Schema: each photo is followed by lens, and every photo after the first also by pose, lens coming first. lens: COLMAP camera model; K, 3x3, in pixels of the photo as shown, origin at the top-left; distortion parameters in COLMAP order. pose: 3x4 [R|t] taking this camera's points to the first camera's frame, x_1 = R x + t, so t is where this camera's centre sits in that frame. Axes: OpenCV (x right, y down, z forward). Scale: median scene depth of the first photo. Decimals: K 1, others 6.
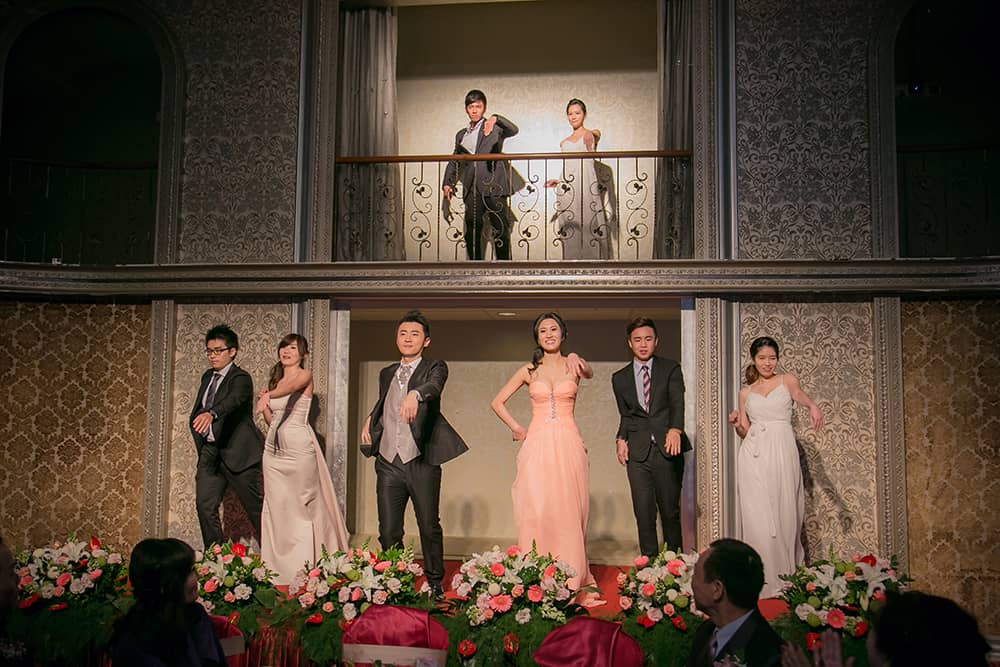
lens RADIAL K [[934.4, 0, 499.4], [0, 934.4, 337.0], [0, 0, 1]] dist [0.001556, 0.011654]
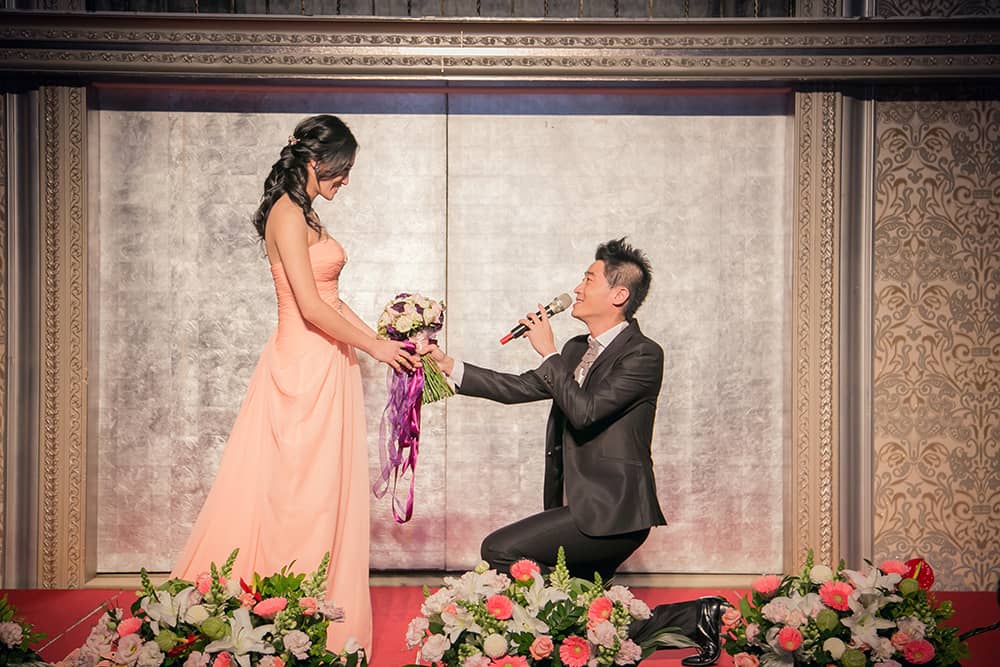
lens RADIAL K [[1626.9, 0, 504.6], [0, 1626.9, 354.3], [0, 0, 1]] dist [0.207357, 0.000000]
pose [[0.992687, -0.009508, 0.120340, -0.070410], [-0.003087, 0.994567, 0.104051, 0.009941], [-0.120676, -0.103662, 0.987265, 0.079106]]
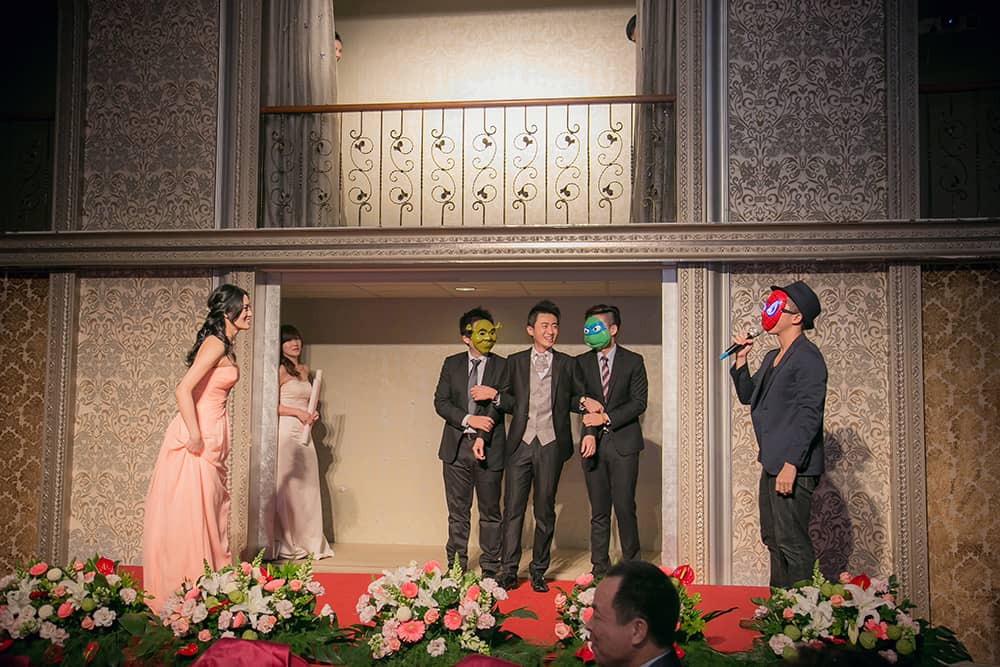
lens RADIAL K [[1012.4, 0, 491.5], [0, 1012.4, 343.0], [0, 0, 1]] dist [0.043098, 0.000000]
pose [[0.999844, -0.001703, -0.017582, 0.057247], [0.002018, 0.999837, 0.017945, 0.009668], [0.017548, -0.017977, 0.999684, 0.071291]]
